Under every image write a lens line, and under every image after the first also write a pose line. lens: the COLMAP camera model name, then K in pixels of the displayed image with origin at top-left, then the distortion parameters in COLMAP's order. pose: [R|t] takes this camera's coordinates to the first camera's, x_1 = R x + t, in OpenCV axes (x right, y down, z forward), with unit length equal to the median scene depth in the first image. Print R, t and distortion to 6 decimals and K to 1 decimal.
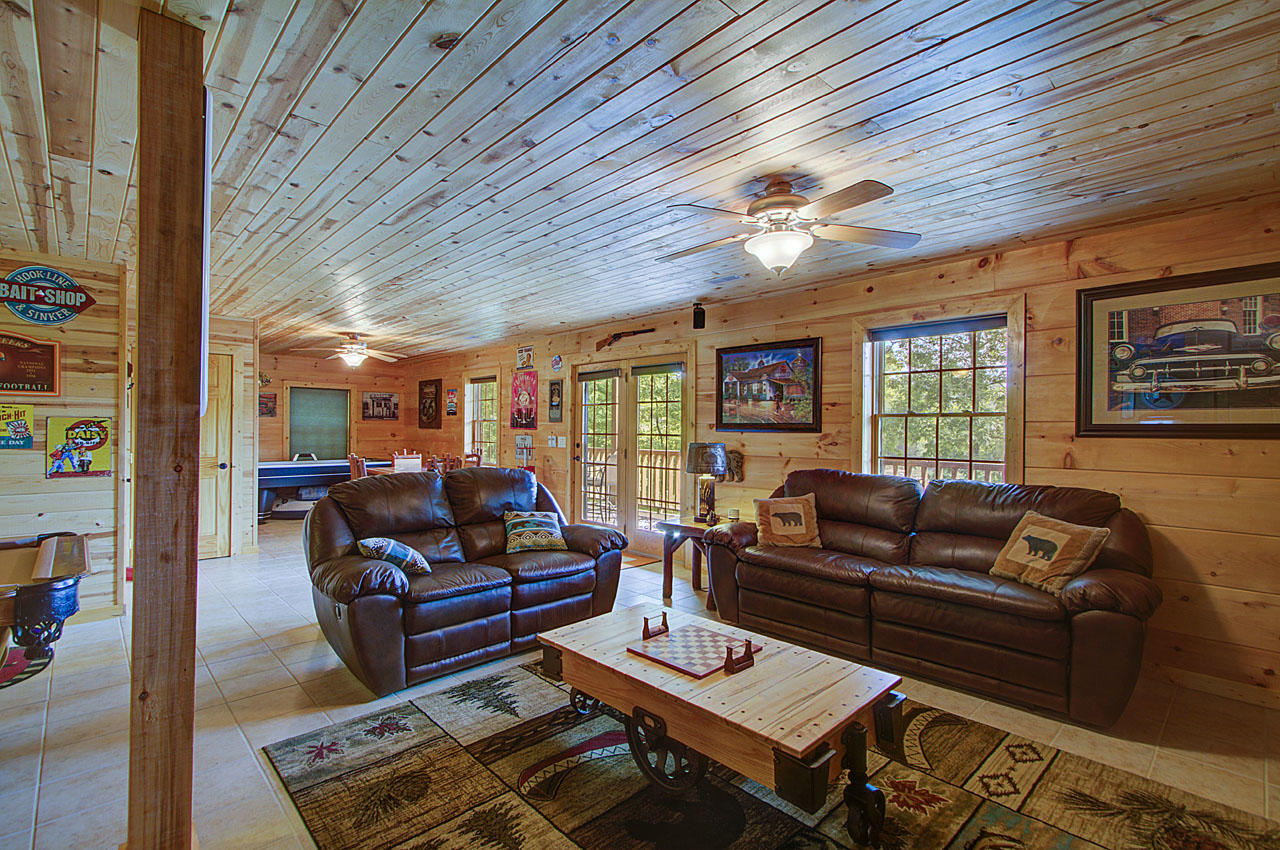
lens RADIAL K [[589.3, 0, 646.3], [0, 589.3, 428.7], [0, 0, 1]] dist [0.001757, 0.000219]
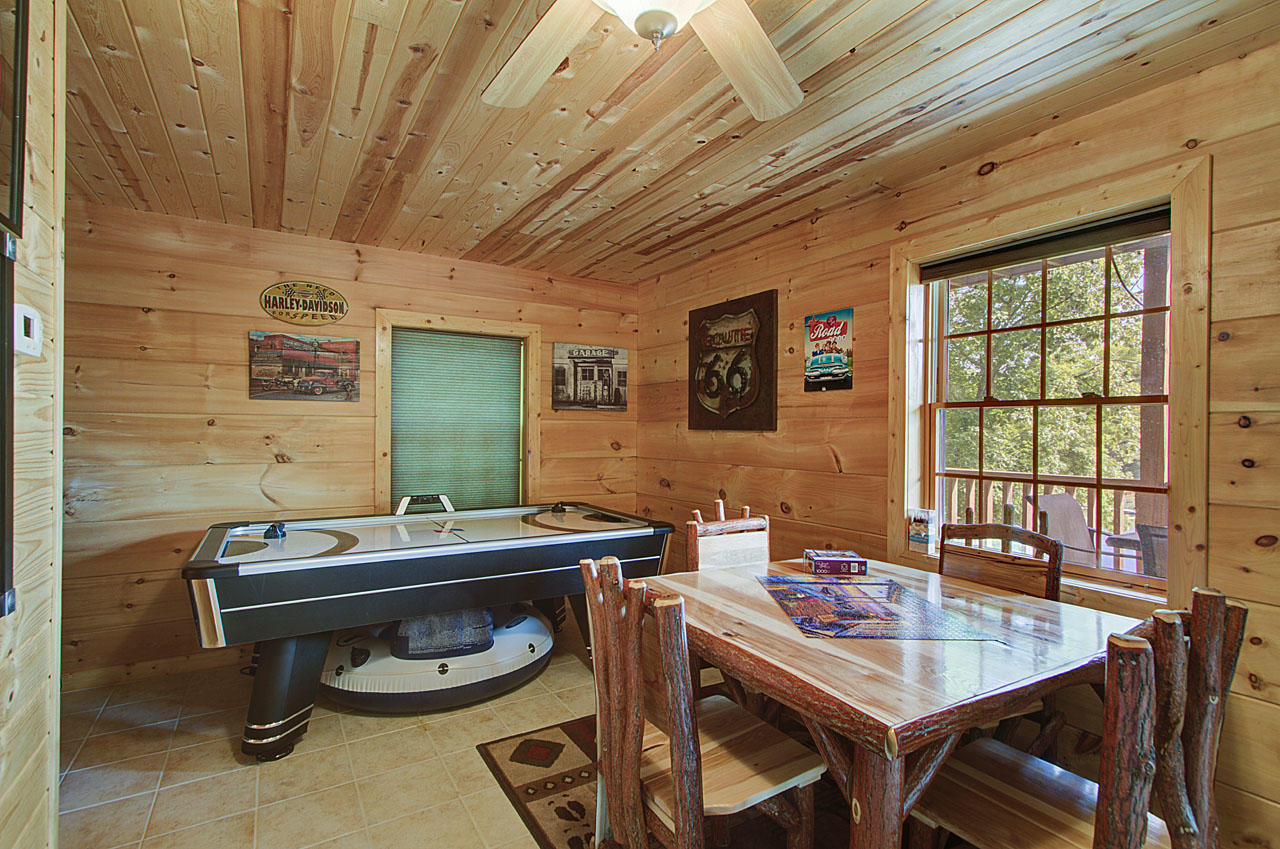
lens RADIAL K [[589.3, 0, 634.6], [0, 589.3, 425.7], [0, 0, 1]] dist [0.001757, 0.000219]
pose [[0.976337, -0.000057, -0.216257, -0.395338], [-0.001110, 0.999985, -0.005275, -0.001680], [0.216254, 0.005391, 0.976322, 0.713872]]
